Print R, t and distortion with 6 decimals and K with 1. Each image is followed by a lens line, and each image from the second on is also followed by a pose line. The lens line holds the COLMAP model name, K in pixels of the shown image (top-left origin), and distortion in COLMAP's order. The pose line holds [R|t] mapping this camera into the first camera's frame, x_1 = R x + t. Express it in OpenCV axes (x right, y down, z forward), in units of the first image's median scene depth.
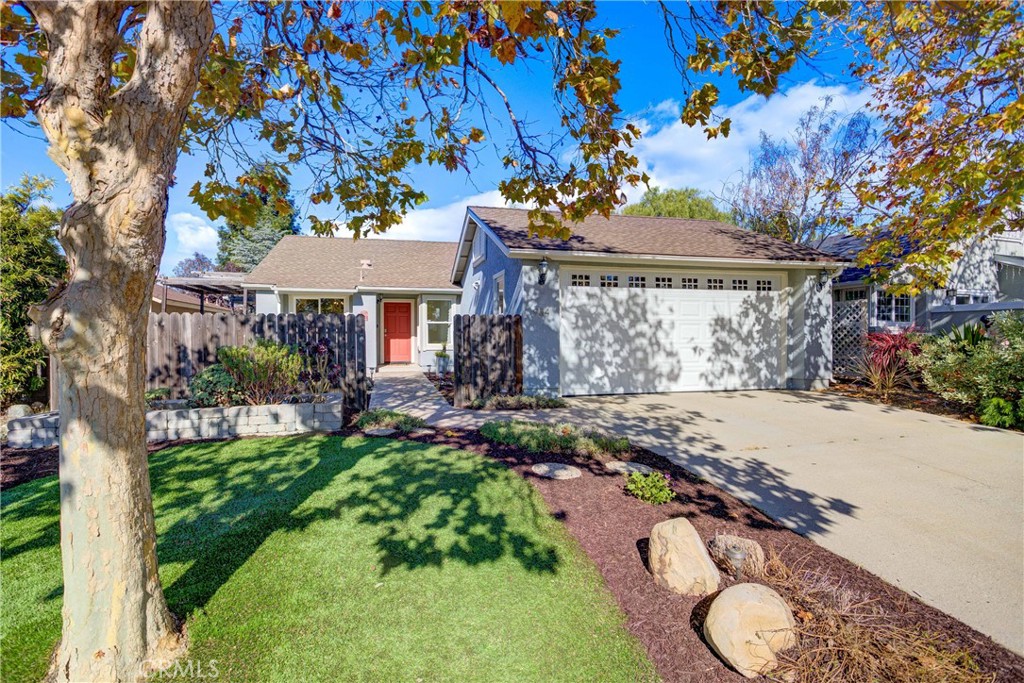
lens RADIAL K [[497.1, 0, 508.6], [0, 497.1, 339.7], [0, 0, 1]] dist [-0.006835, 0.000662]
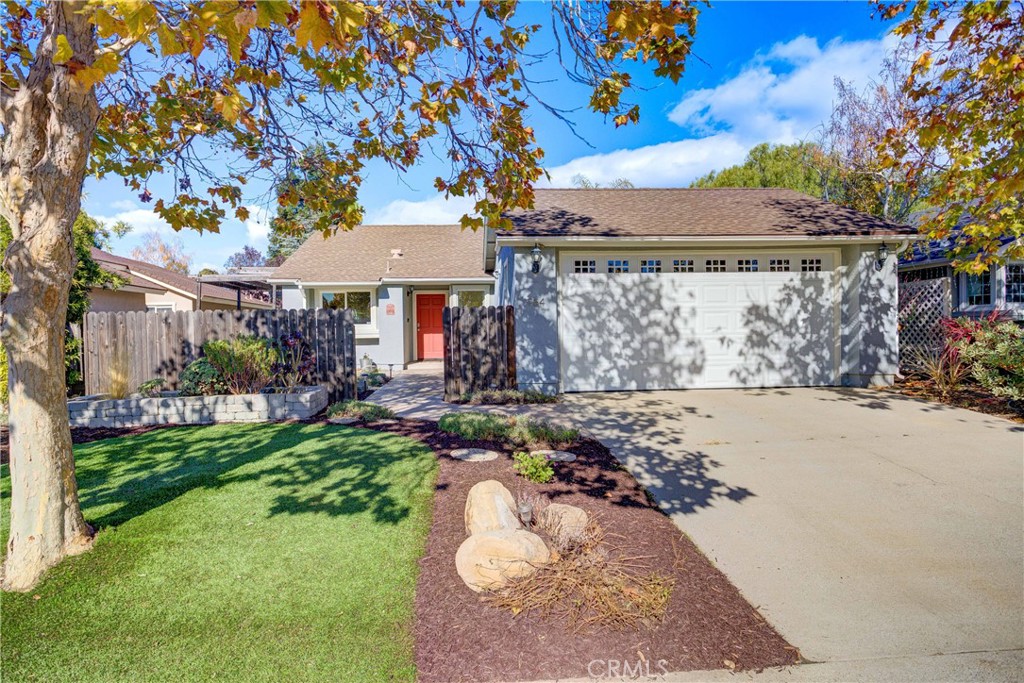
lens RADIAL K [[596.7, 0, 510.9], [0, 596.7, 339.2], [0, 0, 1]] dist [-0.005264, -0.000437]
pose [[0.985141, -0.010719, -0.171414, 0.207235], [0.011880, 0.999913, 0.005748, 0.007276], [0.171337, -0.007699, 0.985182, -0.119080]]
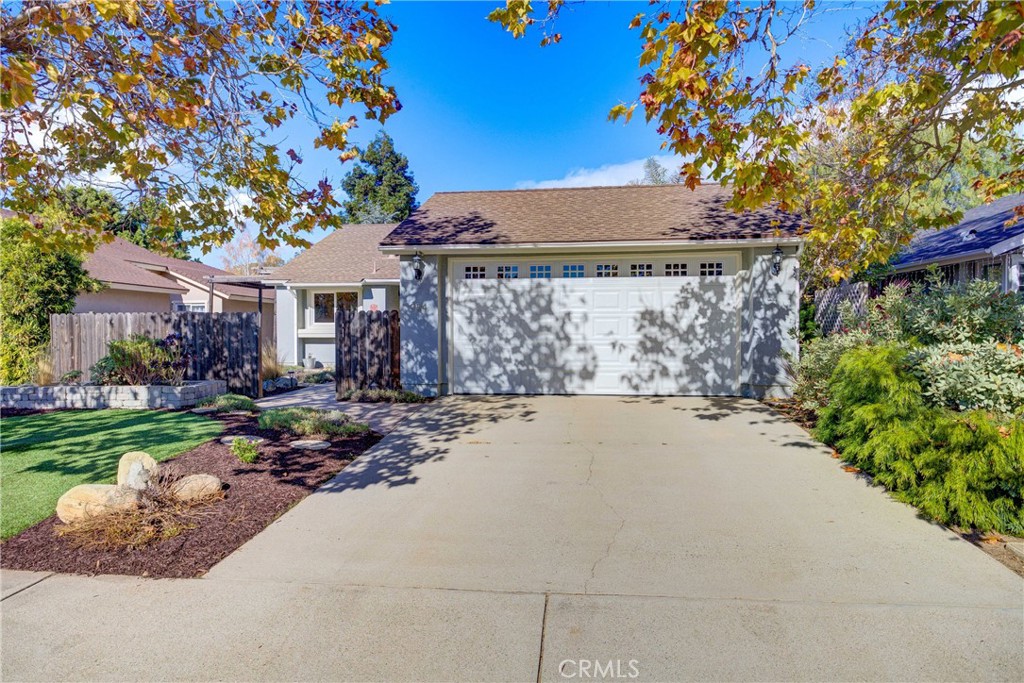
lens RADIAL K [[662.6, 0, 512.0], [0, 662.6, 341.5], [0, 0, 1]] dist [-0.003253, -0.000686]
pose [[0.930809, 0.005831, -0.365459, 0.704937], [-0.001221, 0.999917, 0.012842, -0.004447], [0.365503, -0.011507, 0.930739, -0.161164]]
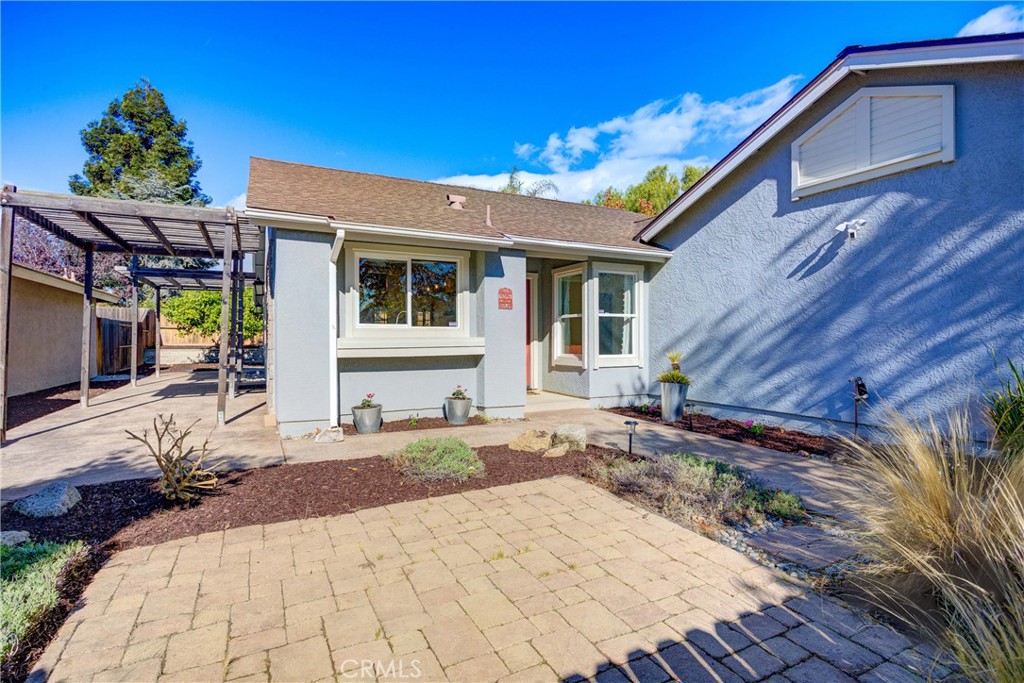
lens RADIAL K [[497.1, 0, 508.6], [0, 497.1, 339.7], [0, 0, 1]] dist [-0.006835, 0.000662]
pose [[0.974289, -0.000211, 0.225304, -0.654115], [0.000100, 1.000000, 0.000504, -0.013295], [-0.225304, -0.000469, 0.974288, 0.869438]]
